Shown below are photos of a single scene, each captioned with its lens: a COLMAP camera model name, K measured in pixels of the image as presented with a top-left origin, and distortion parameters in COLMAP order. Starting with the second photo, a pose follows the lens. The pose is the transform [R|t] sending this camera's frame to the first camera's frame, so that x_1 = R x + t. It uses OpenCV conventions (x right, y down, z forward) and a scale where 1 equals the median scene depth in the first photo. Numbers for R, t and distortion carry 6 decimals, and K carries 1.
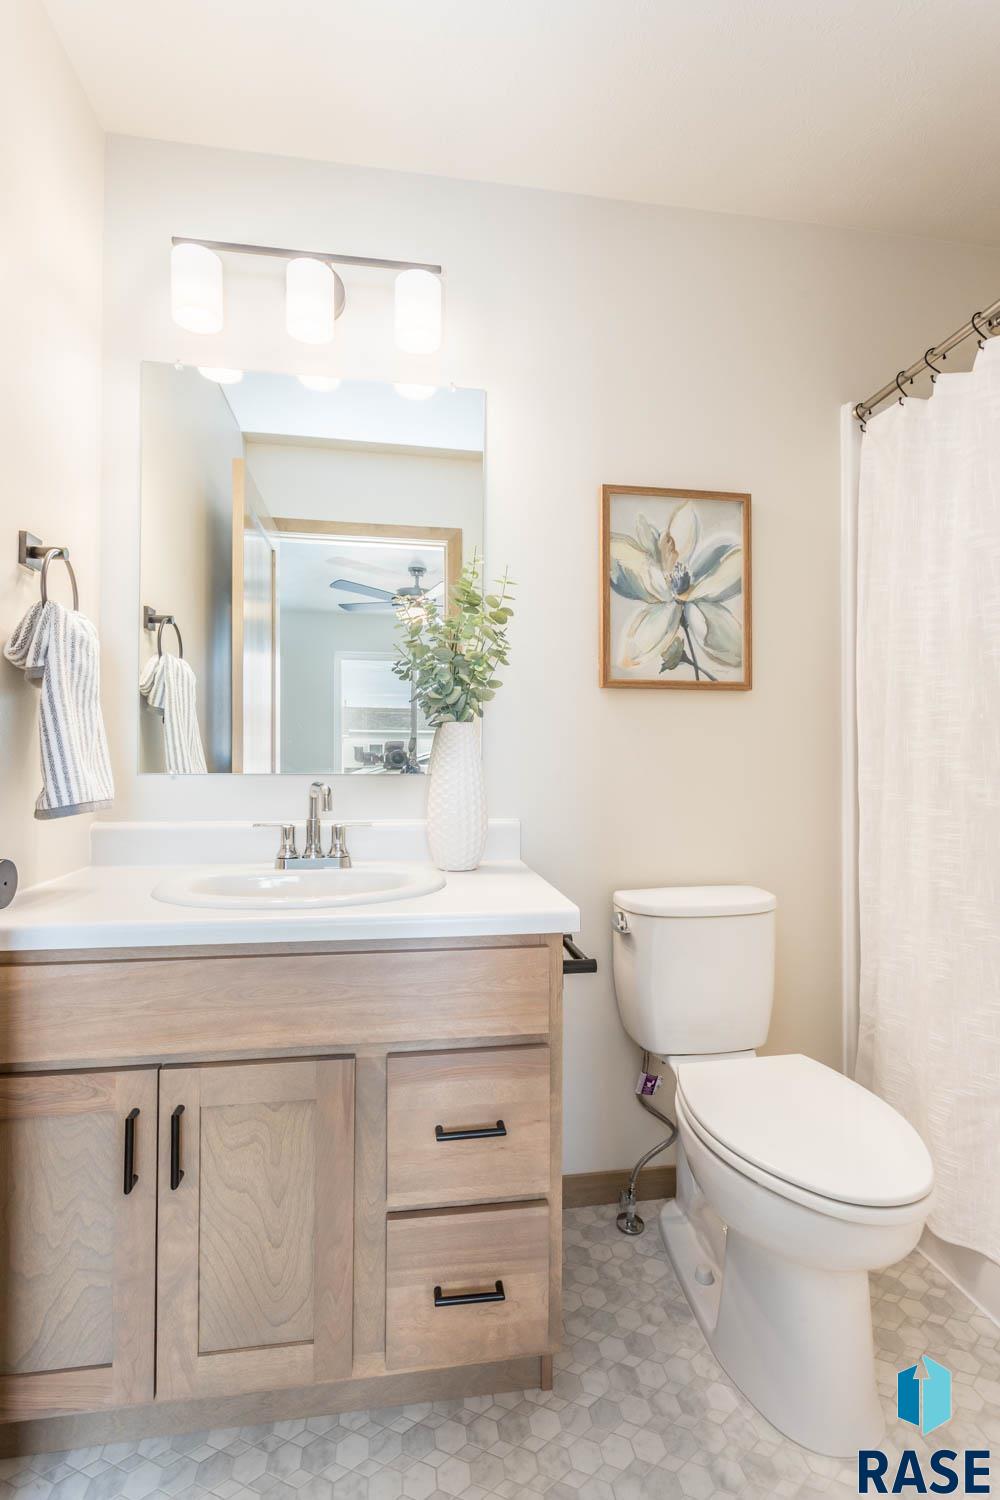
lens RADIAL K [[711.8, 0, 504.9], [0, 711.8, 756.9], [0, 0, 1]] dist [0.002719, 0.000922]
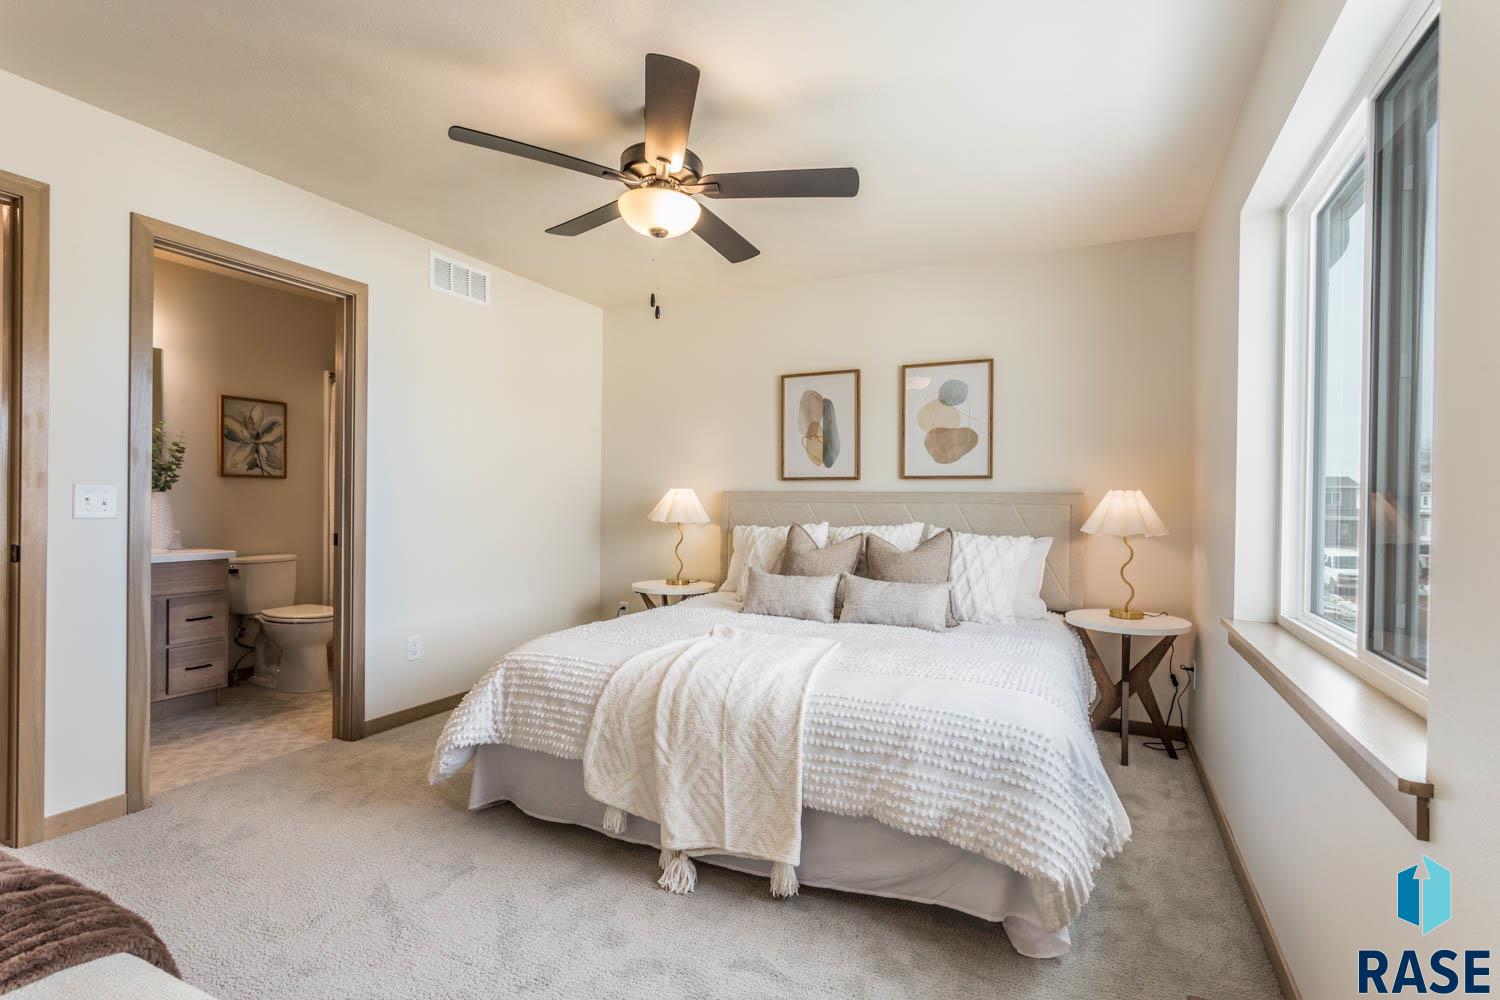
lens RADIAL K [[711.8, 0, 756.1], [0, 711.8, 501.0], [0, 0, 1]] dist [0.002719, 0.000922]
pose [[0.568947, 0.005147, 0.822358, -0.820451], [-0.014043, 0.999895, 0.003458, -0.046730], [-0.822255, -0.013516, 0.568959, -1.897772]]
